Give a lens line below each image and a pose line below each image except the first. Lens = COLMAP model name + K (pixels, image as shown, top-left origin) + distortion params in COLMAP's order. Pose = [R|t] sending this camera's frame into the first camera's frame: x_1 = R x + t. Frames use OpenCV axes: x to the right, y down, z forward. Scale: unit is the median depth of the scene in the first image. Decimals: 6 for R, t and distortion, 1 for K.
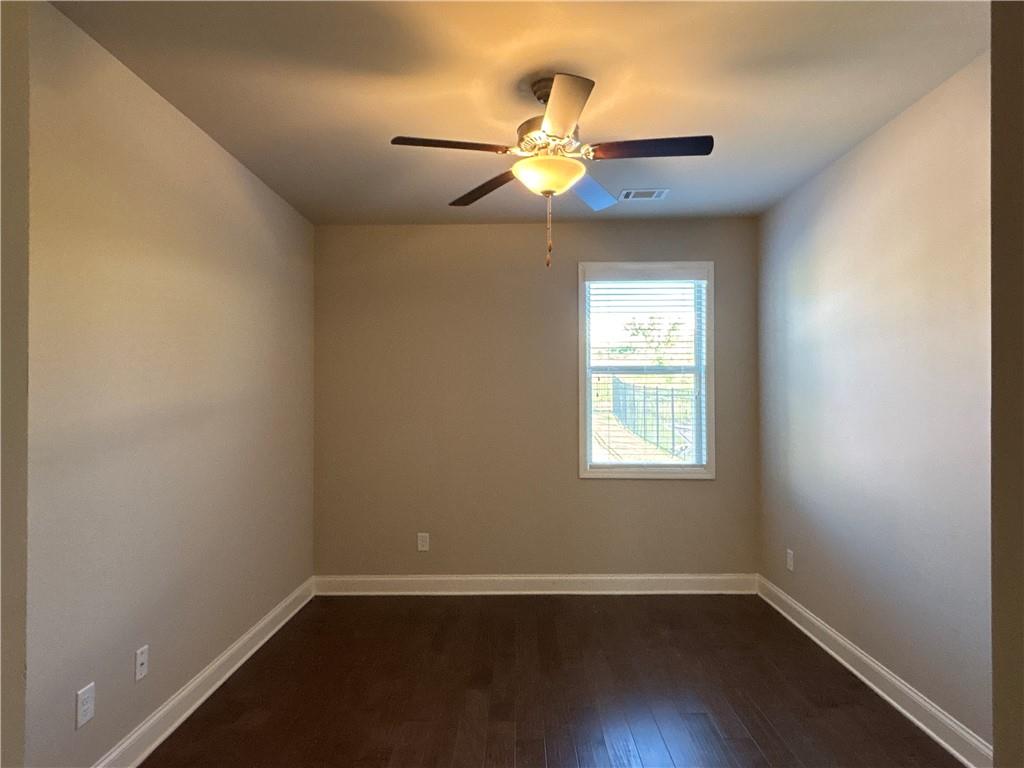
lens RADIAL K [[598.4, 0, 512.0], [0, 598.4, 384.0], [0, 0, 1]] dist [0.045023, -0.074729]
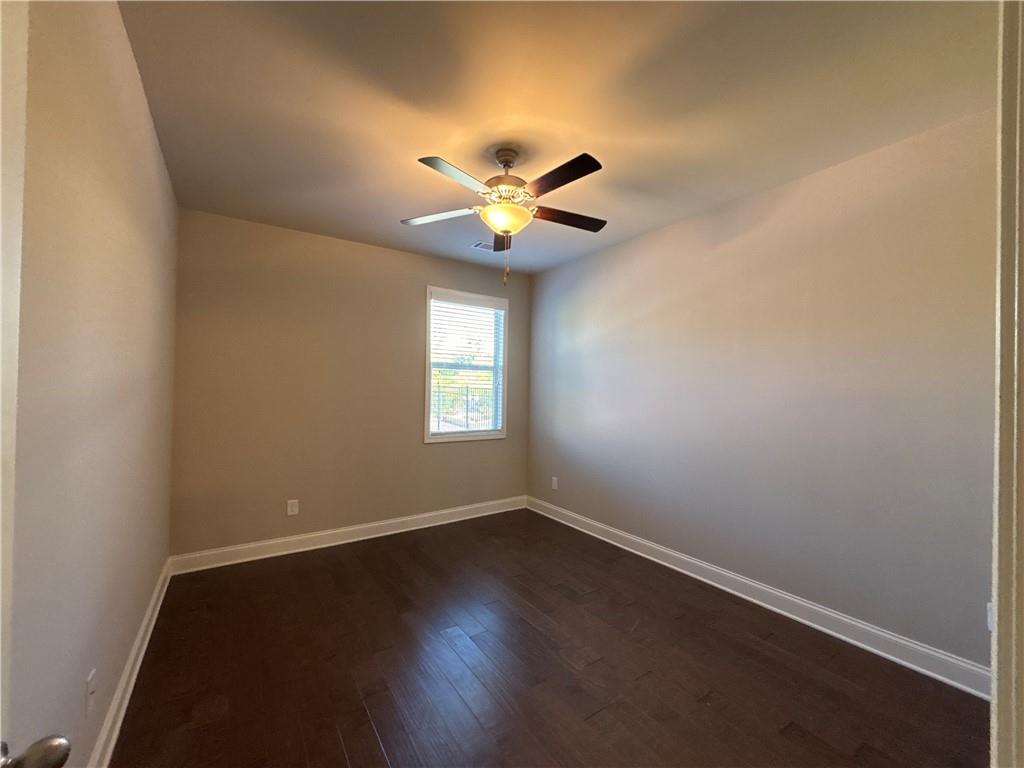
lens RADIAL K [[409.5, 0, 510.2], [0, 409.5, 384.2], [0, 0, 1]] dist [0.000262, -0.000454]
pose [[0.826827, 0.017229, 0.562193, -0.252207], [-0.019111, 0.999814, -0.002534, 0.019880], [-0.562132, -0.008649, 0.827002, 0.114898]]
